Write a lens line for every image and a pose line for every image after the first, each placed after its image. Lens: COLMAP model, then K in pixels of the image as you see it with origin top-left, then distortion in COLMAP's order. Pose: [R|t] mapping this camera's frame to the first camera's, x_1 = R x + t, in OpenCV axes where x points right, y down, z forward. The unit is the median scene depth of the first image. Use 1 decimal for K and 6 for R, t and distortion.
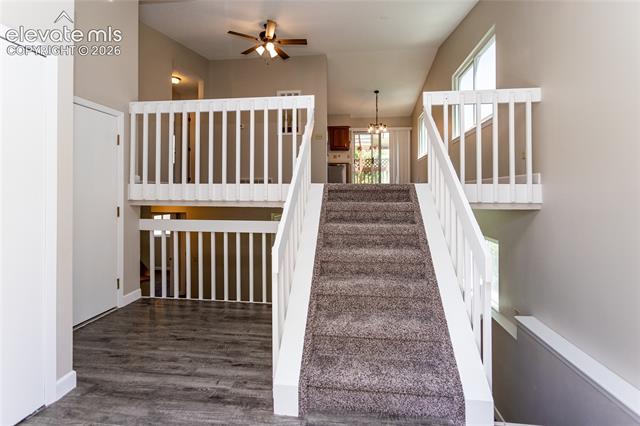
lens RADIAL K [[326.9, 0, 323.9], [0, 326.9, 194.7], [0, 0, 1]] dist [0.017776, -0.001017]
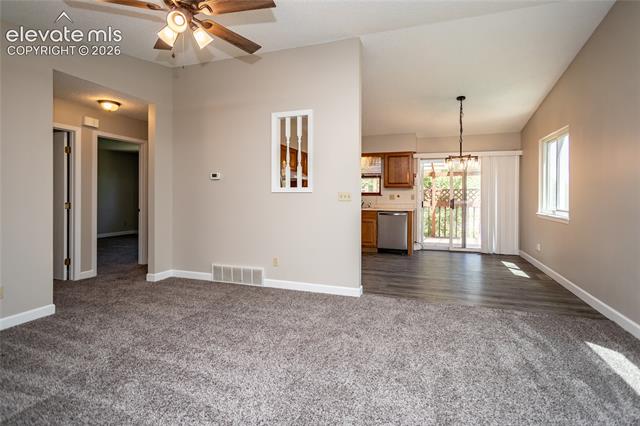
lens RADIAL K [[314.3, 0, 327.6], [0, 314.3, 192.4], [0, 0, 1]] dist [0.001100, 0.001675]
pose [[0.974704, 0.001280, -0.223498, 0.099294], [0.000175, 0.999979, 0.006489, -0.261175], [0.223502, -0.006364, 0.974683, 0.707255]]
